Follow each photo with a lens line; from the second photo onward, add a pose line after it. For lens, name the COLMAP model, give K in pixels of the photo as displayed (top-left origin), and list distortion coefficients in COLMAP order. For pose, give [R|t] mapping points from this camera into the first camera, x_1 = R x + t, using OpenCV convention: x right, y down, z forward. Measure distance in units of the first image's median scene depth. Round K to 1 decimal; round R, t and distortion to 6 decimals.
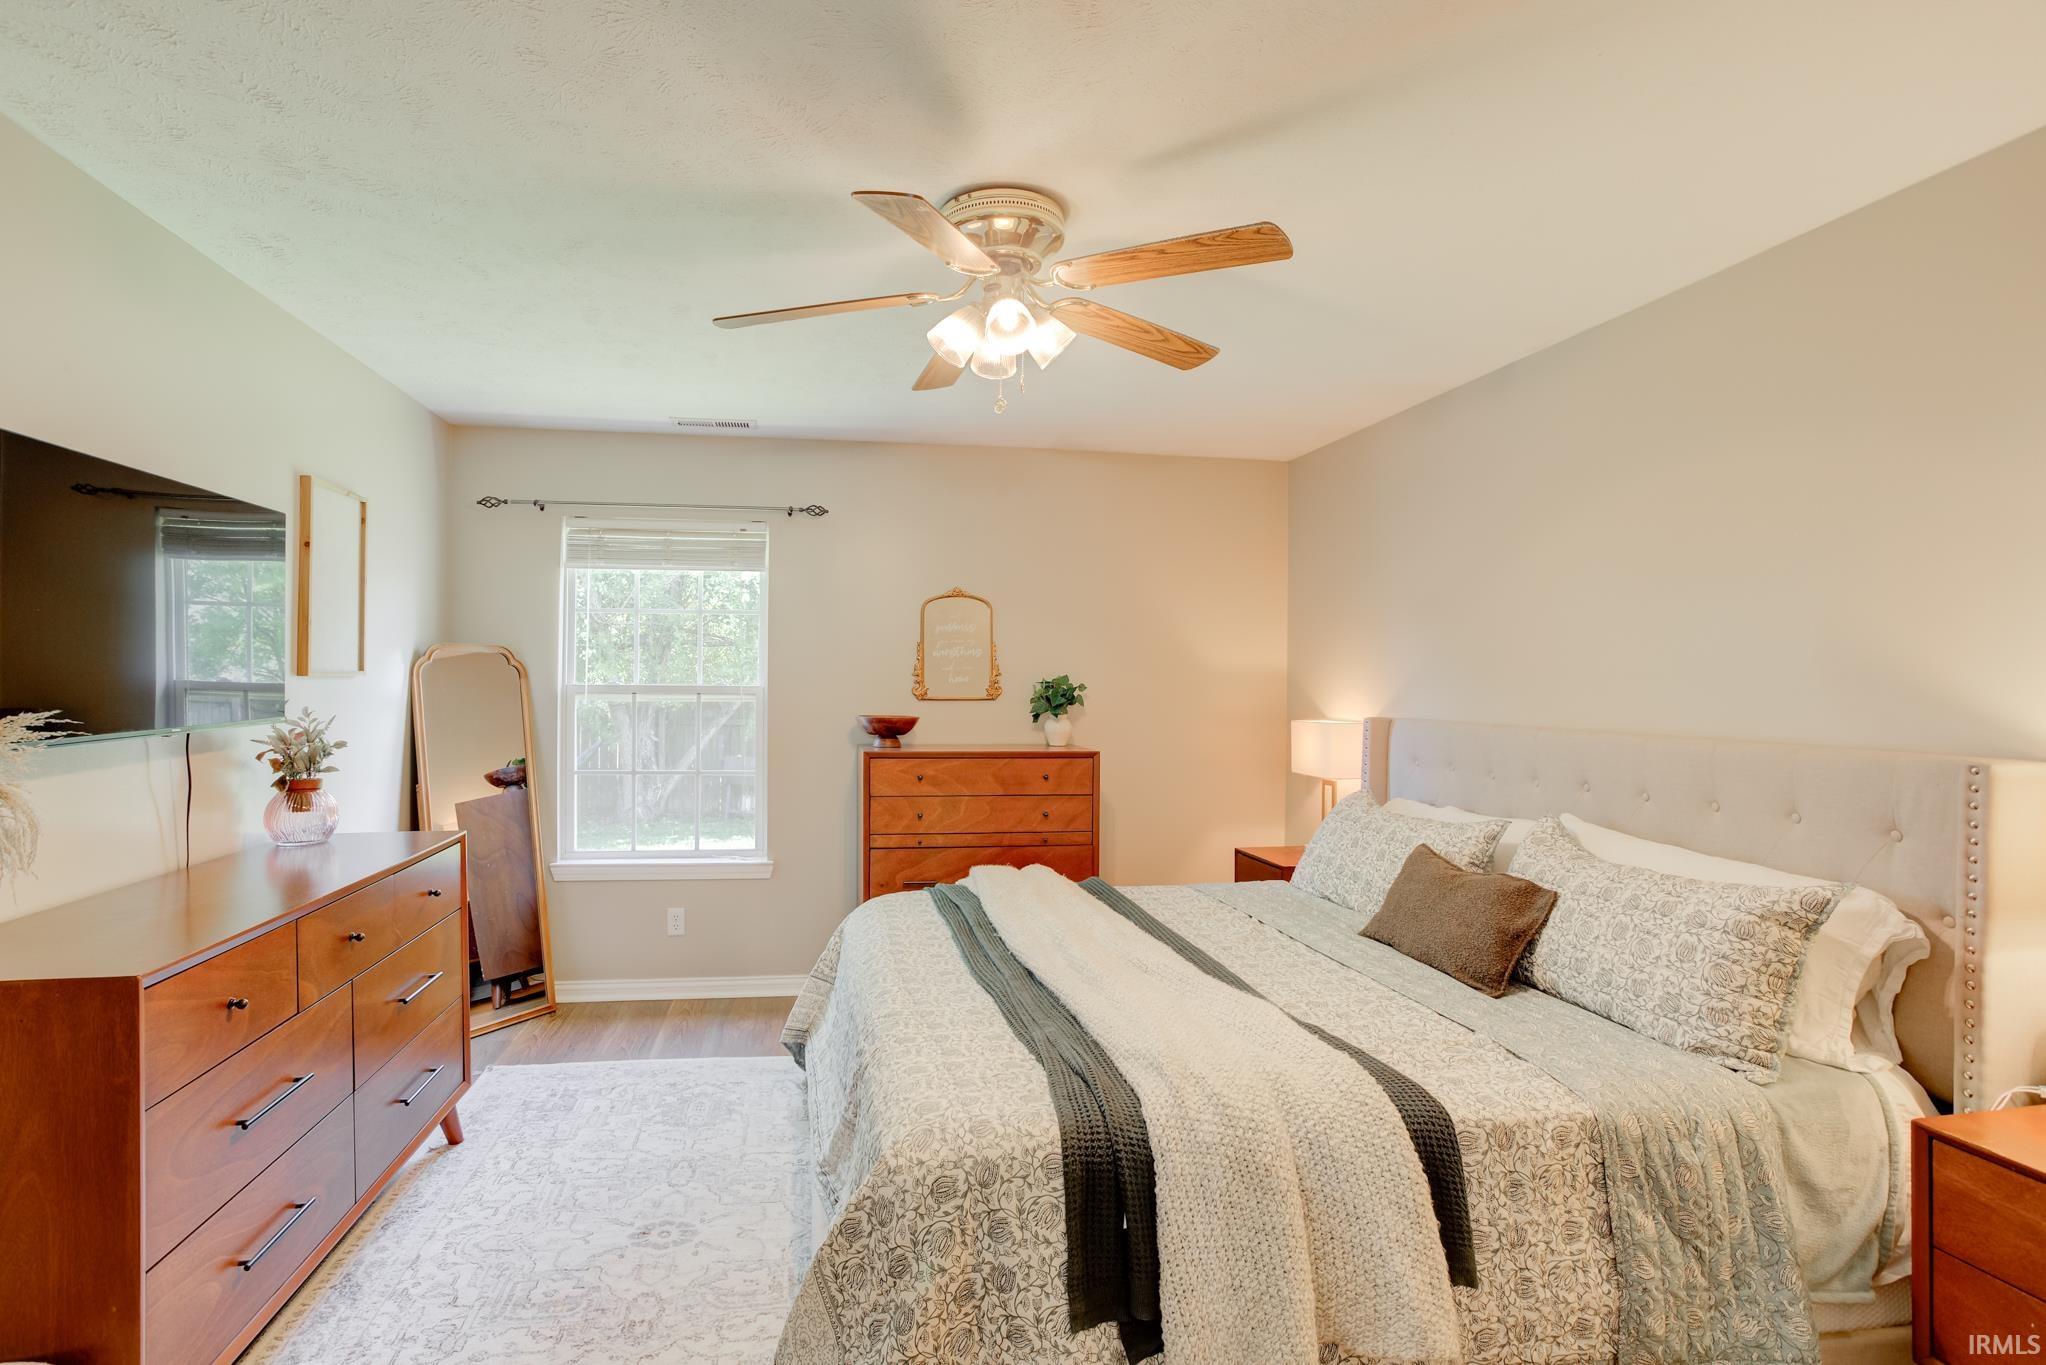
lens RADIAL K [[1022.1, 0, 998.2], [0, 1022.1, 671.0], [0, 0, 1]] dist [-0.066159, 0.044278]
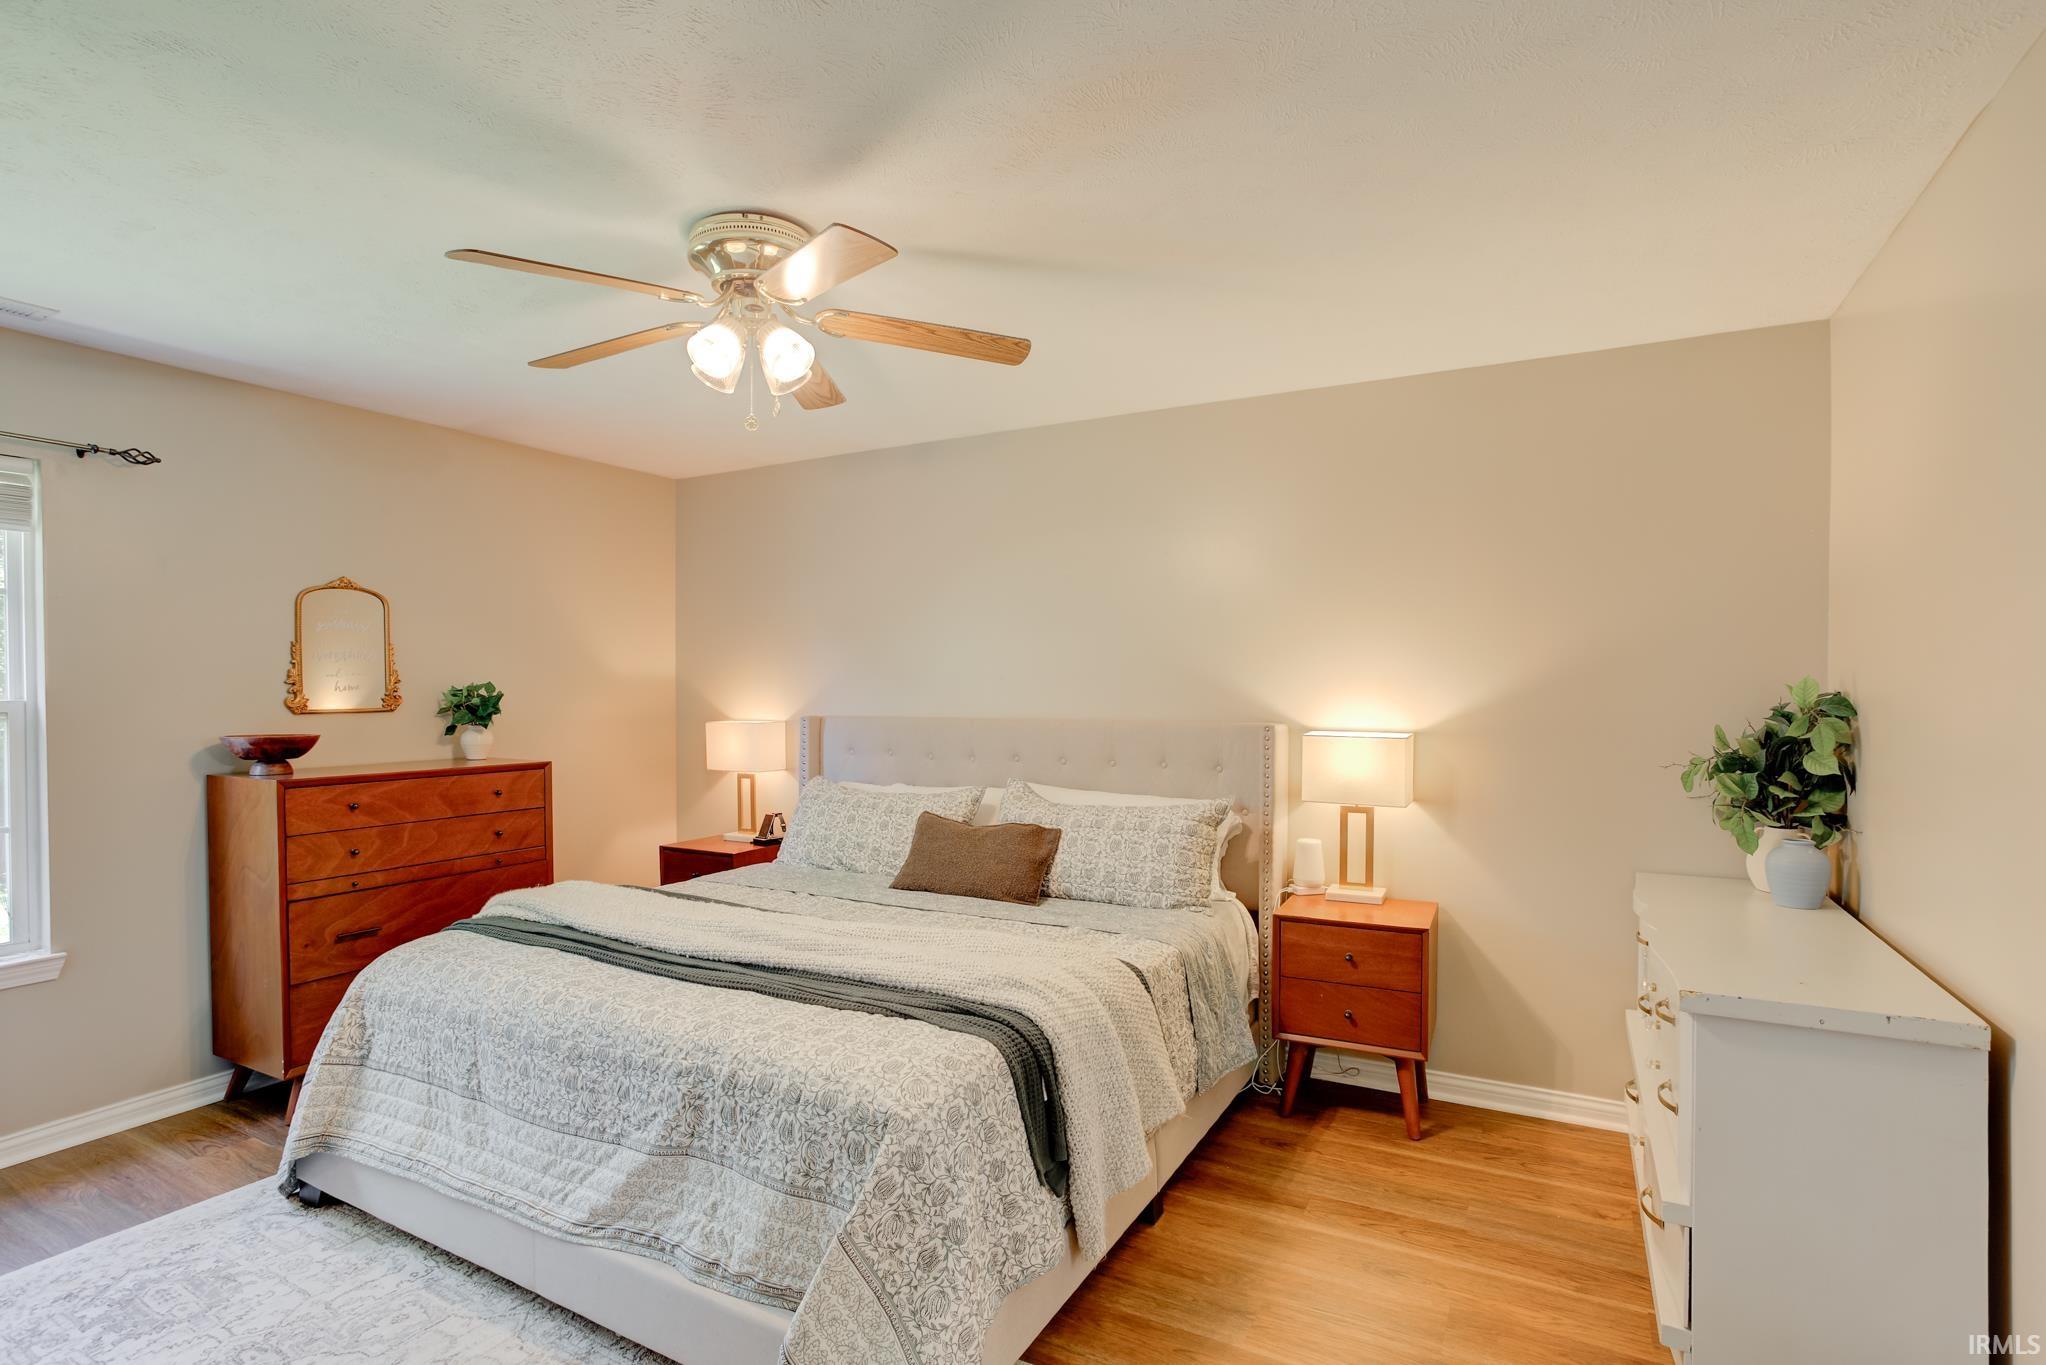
lens RADIAL K [[985.6, 0, 1016.7], [0, 985.6, 695.1], [0, 0, 1]] dist [-0.043397, 0.021360]
pose [[0.629531, -0.016616, 0.776798, -0.490916], [0.000545, 0.999781, 0.020943, -0.003069], [-0.776975, -0.012761, 0.629402, 0.125098]]
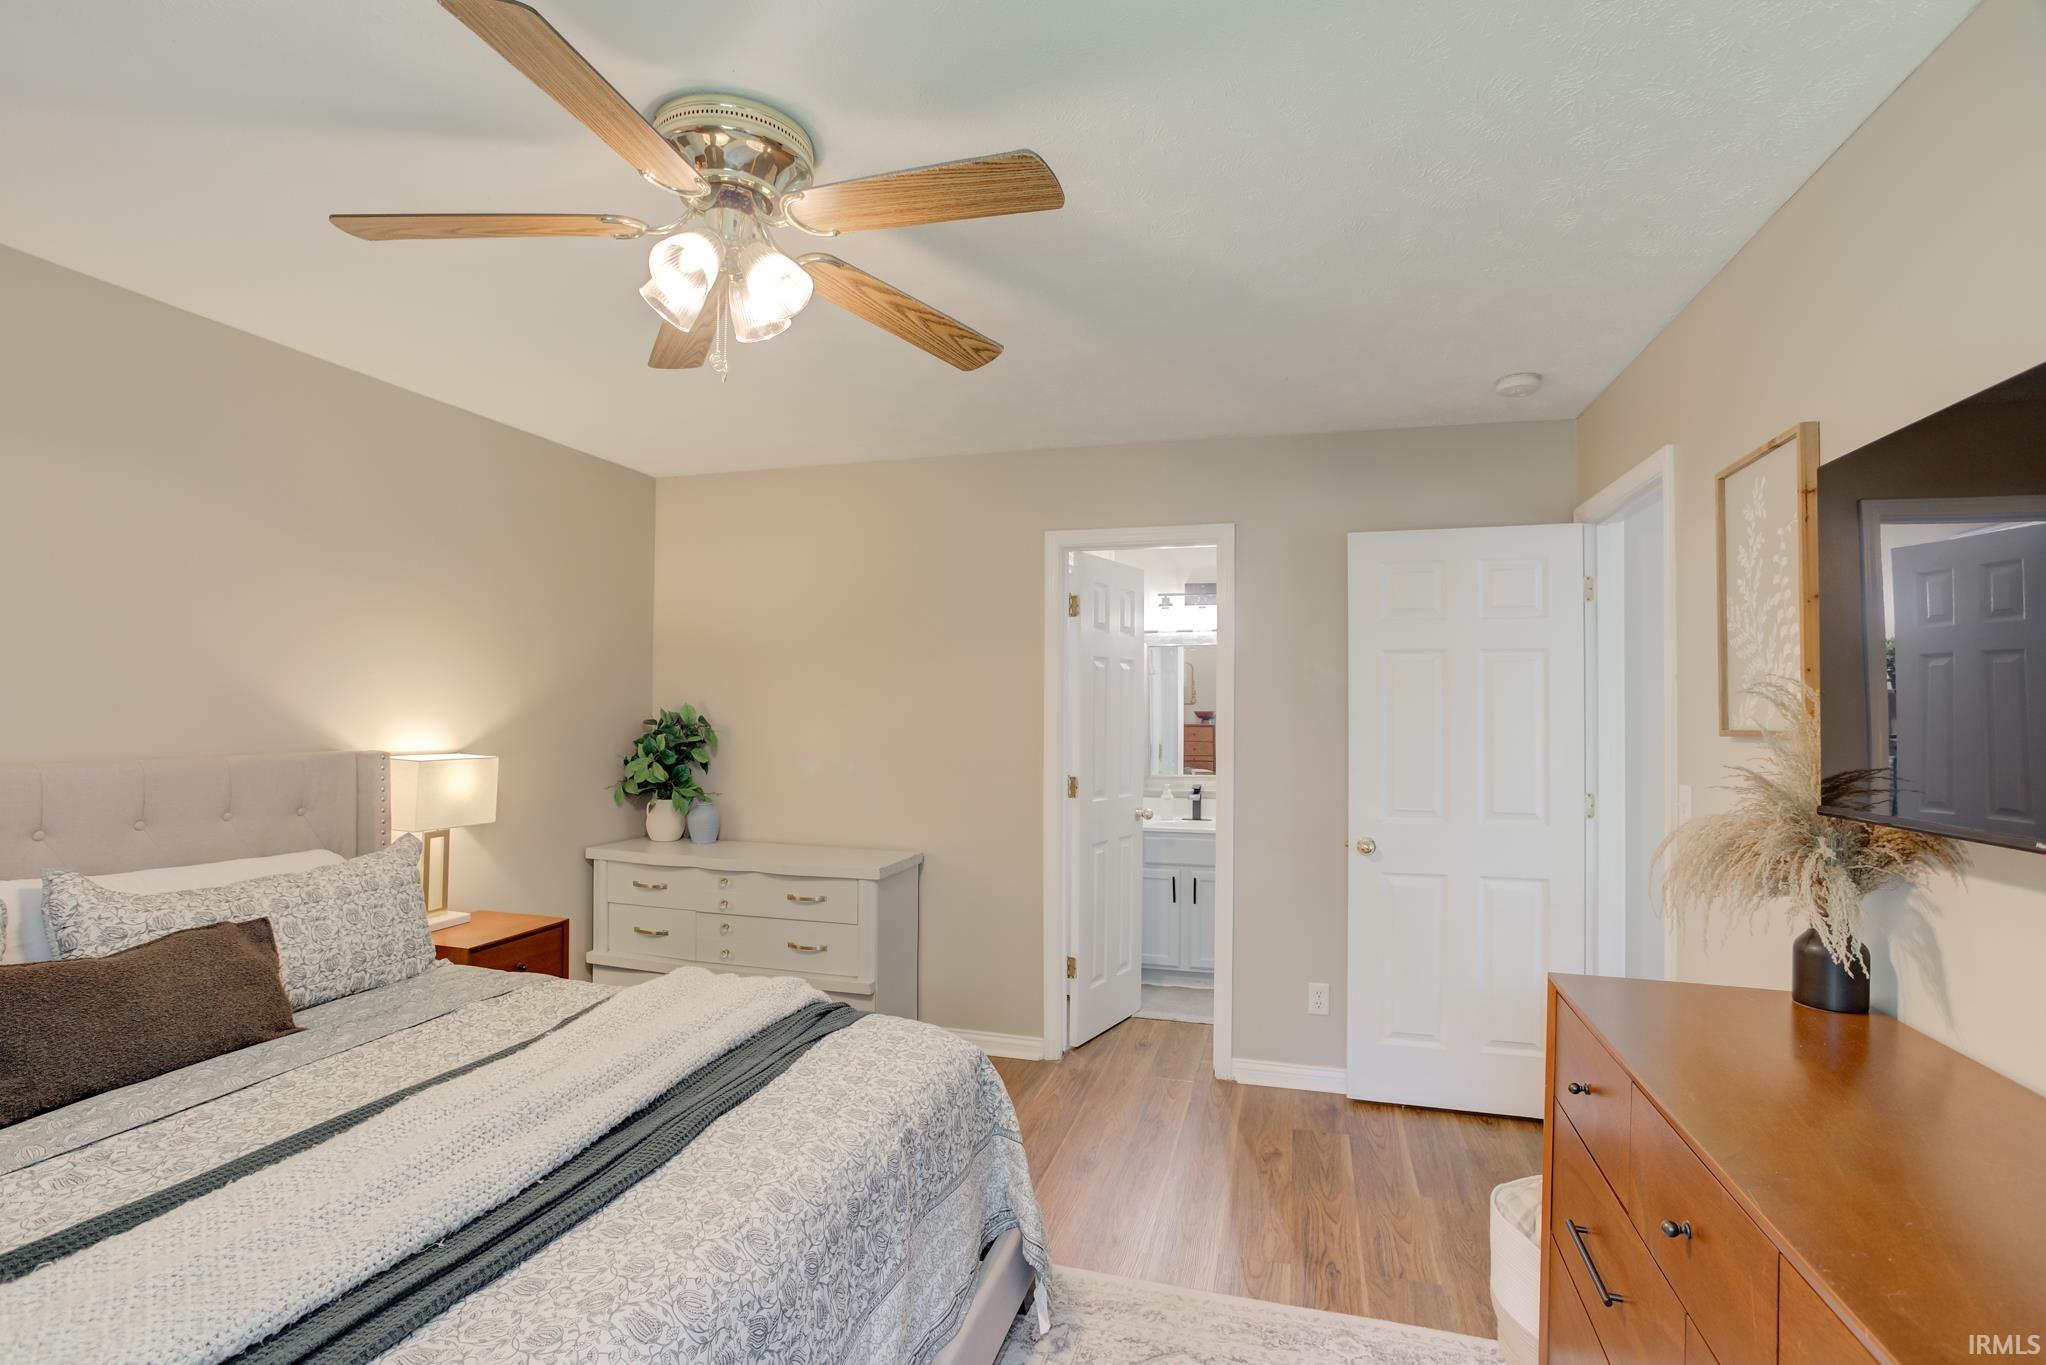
lens RADIAL K [[985.6, 0, 1016.7], [0, 985.6, 695.1], [0, 0, 1]] dist [-0.043397, 0.021360]
pose [[-0.896299, -0.008617, 0.443367, -0.434408], [-0.019608, 0.999603, -0.020211, 0.006199], [-0.443017, -0.026809, -0.896112, 1.267832]]
